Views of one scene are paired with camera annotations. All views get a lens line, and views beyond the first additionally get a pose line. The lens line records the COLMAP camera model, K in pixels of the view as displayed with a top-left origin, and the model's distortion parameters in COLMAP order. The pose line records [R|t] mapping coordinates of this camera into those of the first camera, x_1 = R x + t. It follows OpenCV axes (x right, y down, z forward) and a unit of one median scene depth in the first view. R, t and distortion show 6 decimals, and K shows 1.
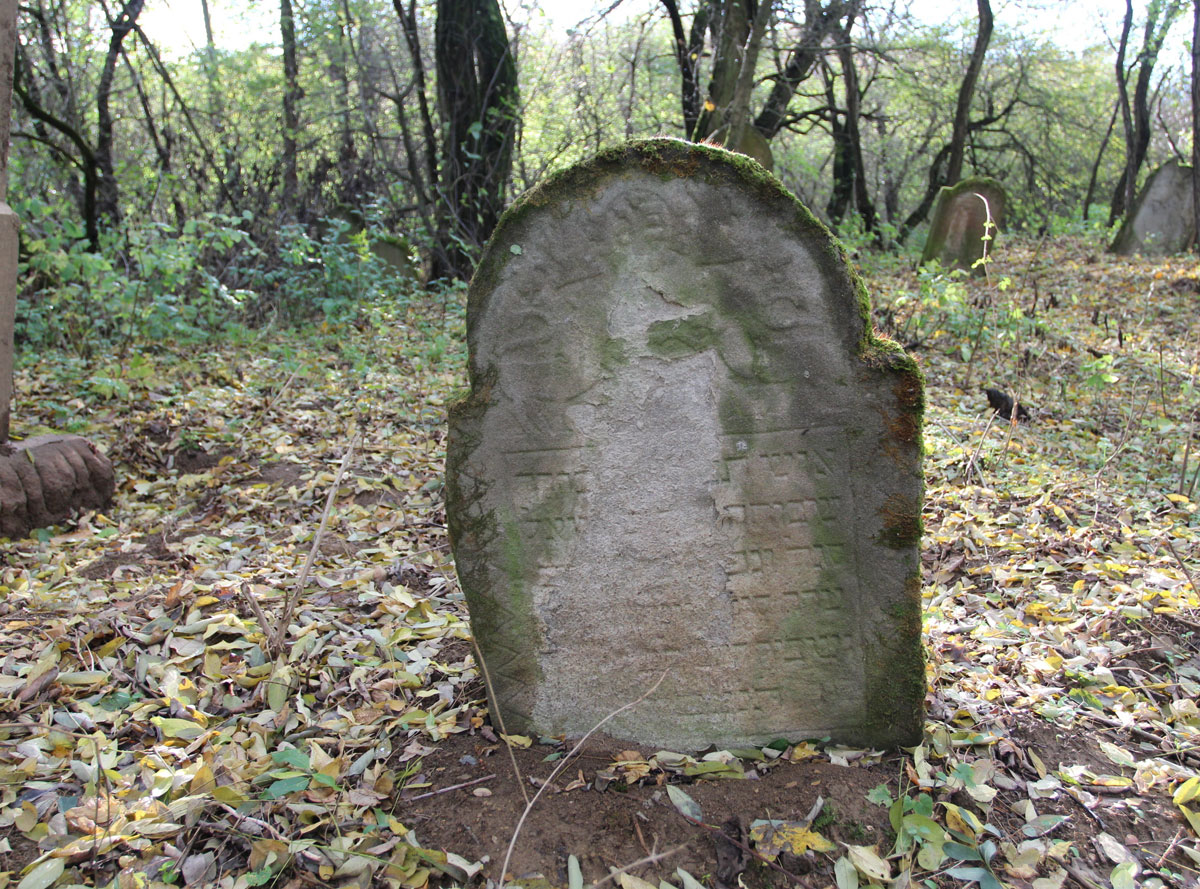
lens RADIAL K [[875.1, 0, 600.0], [0, 875.1, 444.5], [0, 0, 1]] dist [-0.055766, -0.000580]
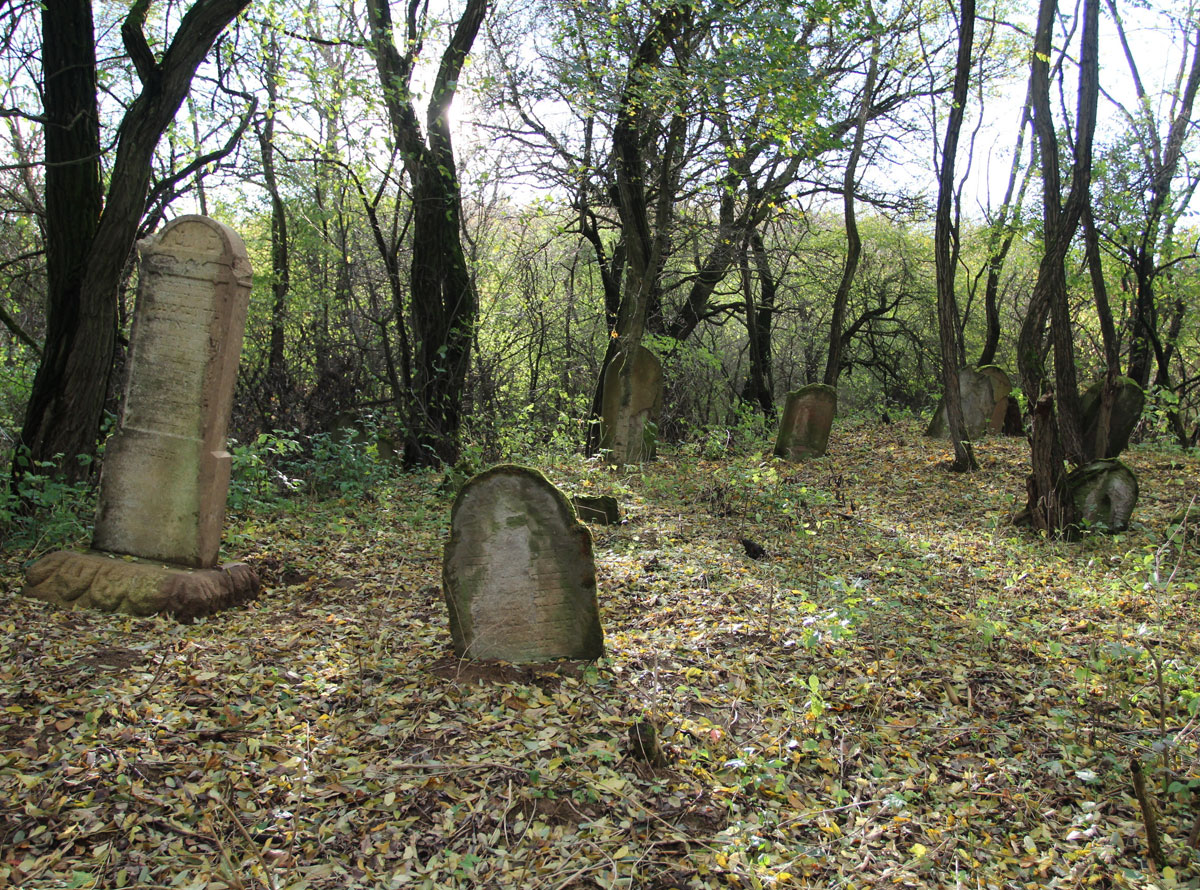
lens RADIAL K [[875.1, 0, 600.0], [0, 875.1, 445.0], [0, 0, 1]] dist [-0.055766, -0.000580]
pose [[0.998706, 0.001734, 0.050818, 0.099569], [0.007332, 0.984064, -0.177661, 0.075596], [-0.050316, 0.177804, 0.982779, -0.963061]]
